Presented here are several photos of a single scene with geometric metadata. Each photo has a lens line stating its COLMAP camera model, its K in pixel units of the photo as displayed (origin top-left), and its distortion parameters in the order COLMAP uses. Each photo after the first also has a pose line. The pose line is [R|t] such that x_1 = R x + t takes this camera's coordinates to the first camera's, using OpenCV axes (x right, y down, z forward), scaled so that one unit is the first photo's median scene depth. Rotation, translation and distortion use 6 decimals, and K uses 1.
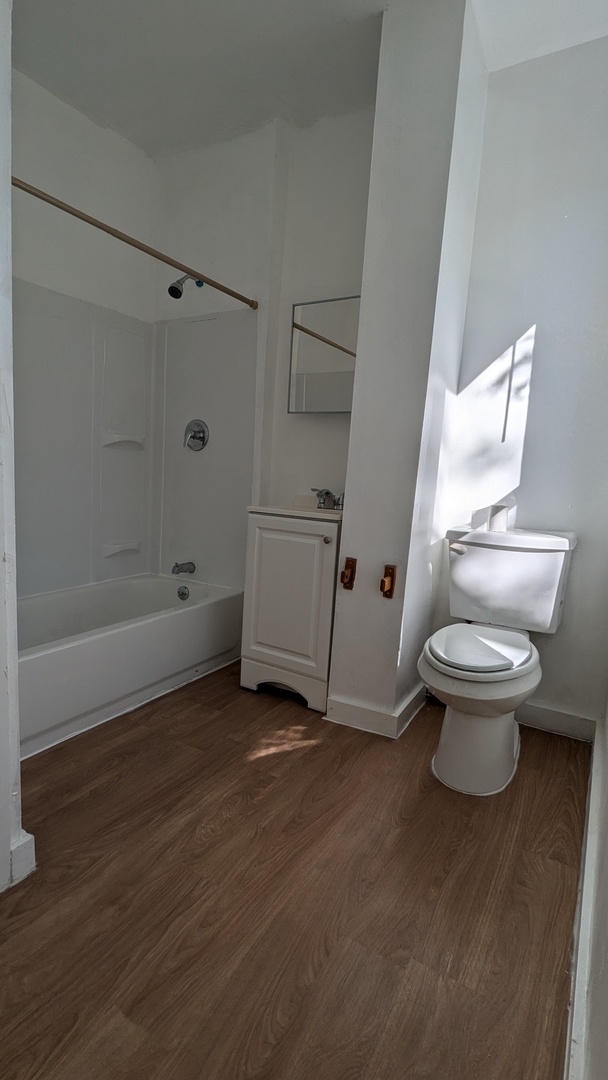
lens RADIAL K [[507.2, 0, 304.0], [0, 507.2, 540.0], [0, 0, 1]] dist [-0.000410, -0.000291]
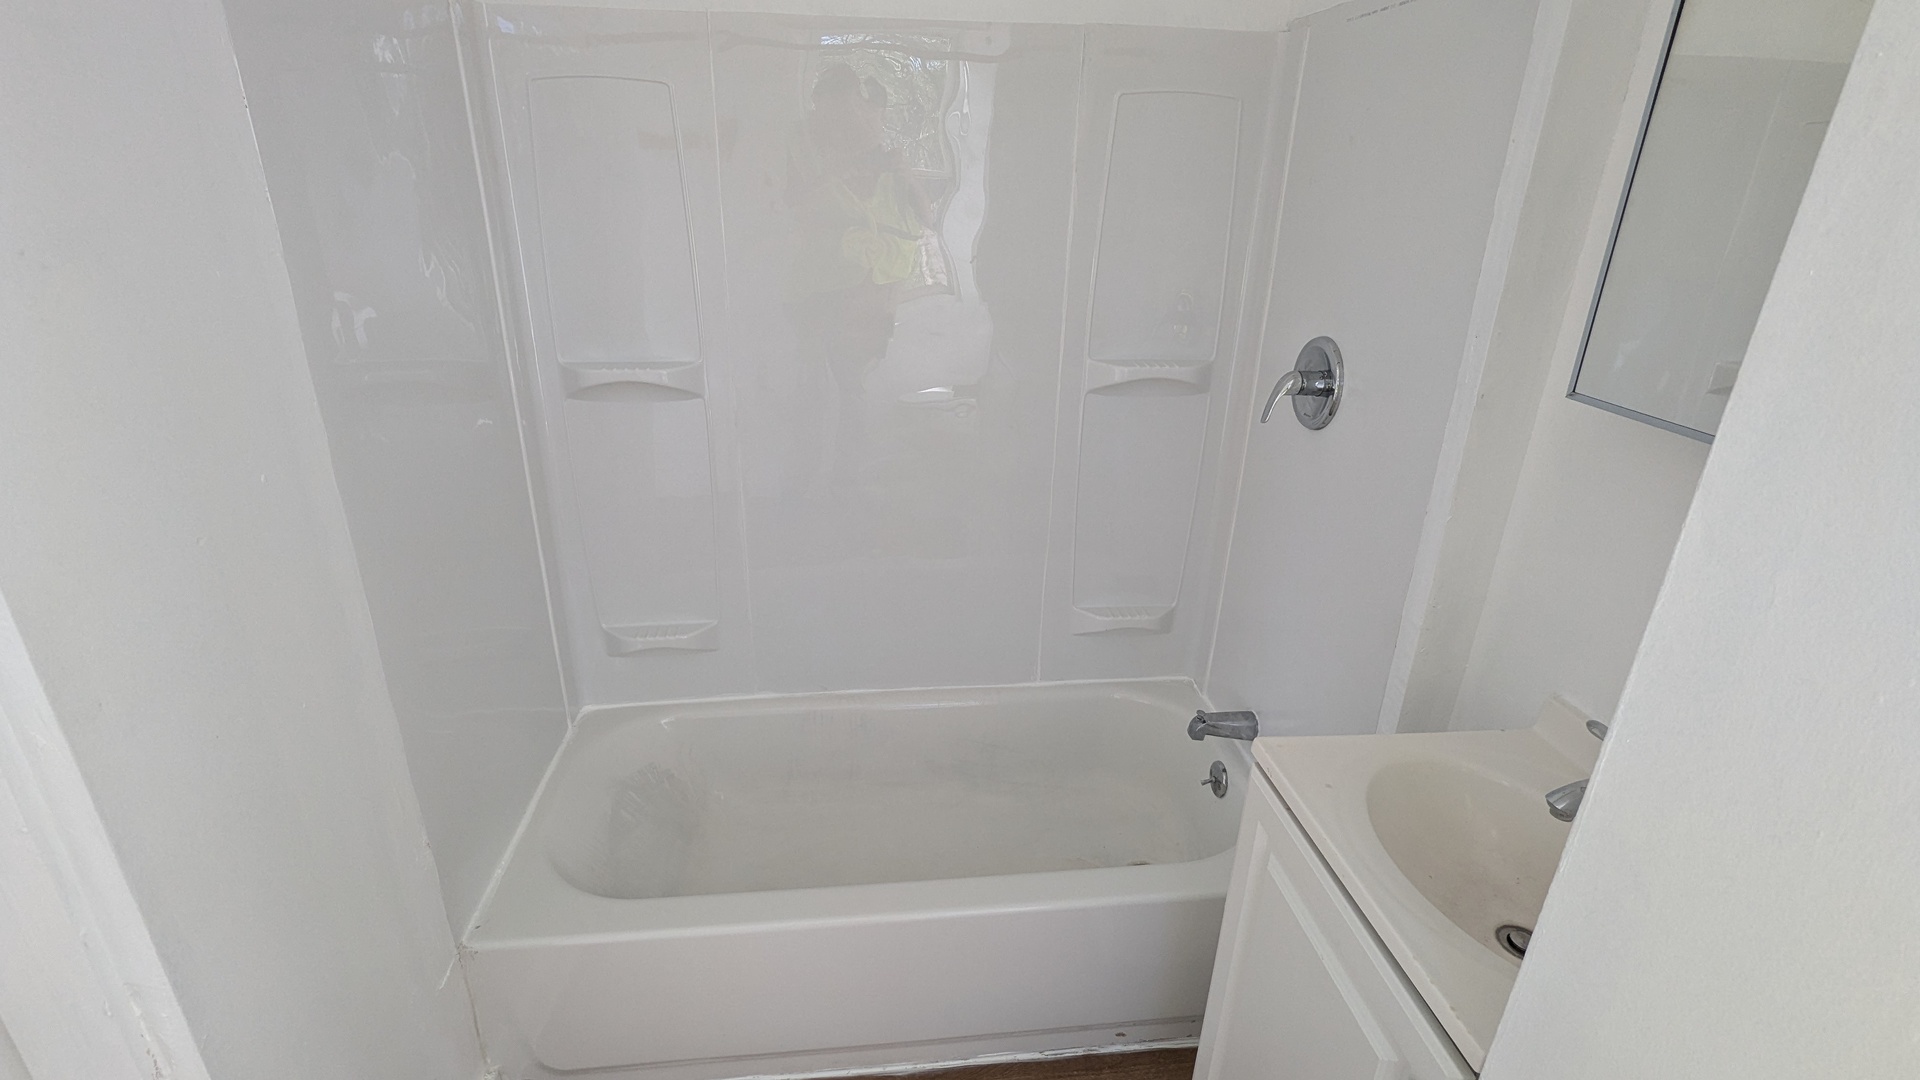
lens RADIAL K [[901.8, 0, 960.0], [0, 901.8, 540.0], [0, 0, 1]] dist [-0.000410, -0.000291]
pose [[0.622636, 0.253217, -0.740409, 0.114693], [-0.084611, 0.962434, 0.257996, -0.244003], [0.777924, -0.097991, 0.620671, 0.437268]]
